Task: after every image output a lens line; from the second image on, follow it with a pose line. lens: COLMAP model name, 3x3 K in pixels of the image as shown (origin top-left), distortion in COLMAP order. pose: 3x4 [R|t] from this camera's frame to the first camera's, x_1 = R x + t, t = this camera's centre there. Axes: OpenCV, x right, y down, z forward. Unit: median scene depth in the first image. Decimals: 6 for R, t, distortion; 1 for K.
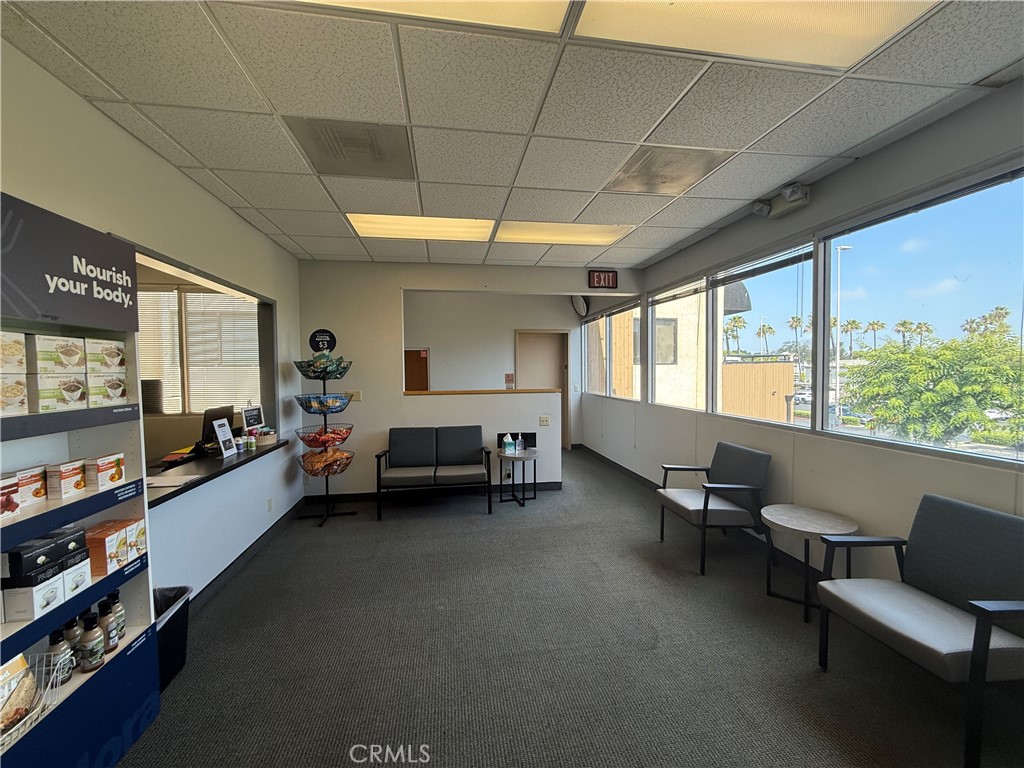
lens RADIAL K [[407.9, 0, 509.8], [0, 407.9, 382.4], [0, 0, 1]] dist [-0.002430, -0.000125]
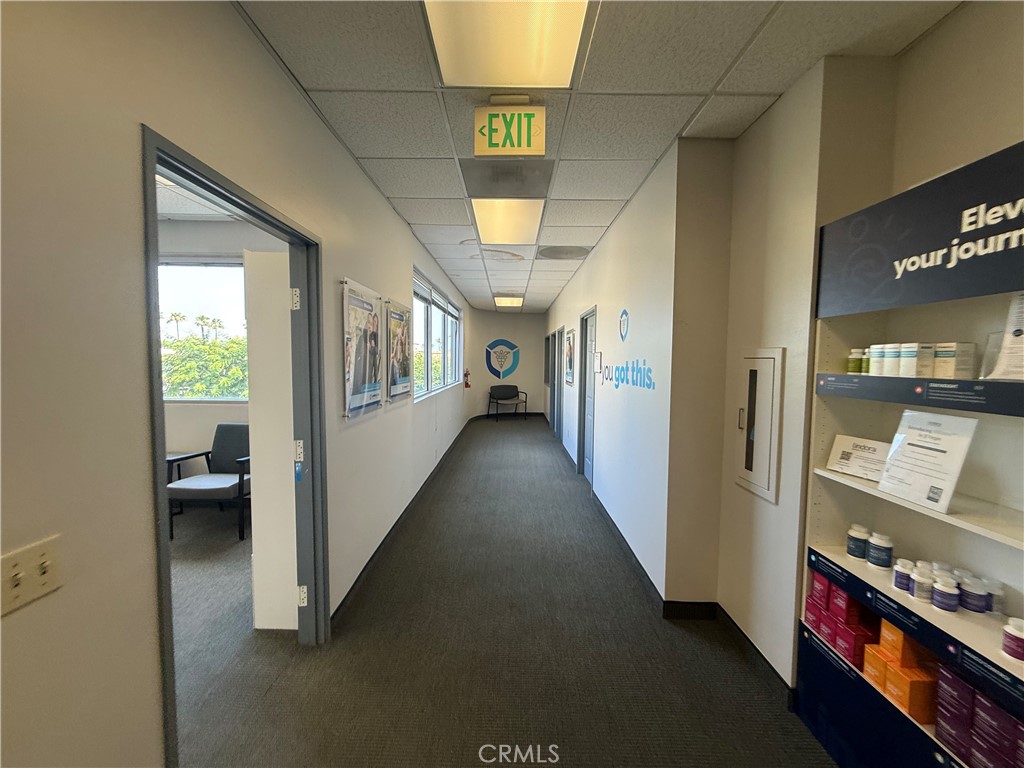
lens RADIAL K [[407.9, 0, 509.8], [0, 407.9, 382.4], [0, 0, 1]] dist [-0.002430, -0.000125]
pose [[0.158225, -0.048704, 0.986201, -0.540359], [0.022219, 0.998705, 0.045756, 0.023828], [-0.987153, 0.014673, 0.159103, -0.558211]]
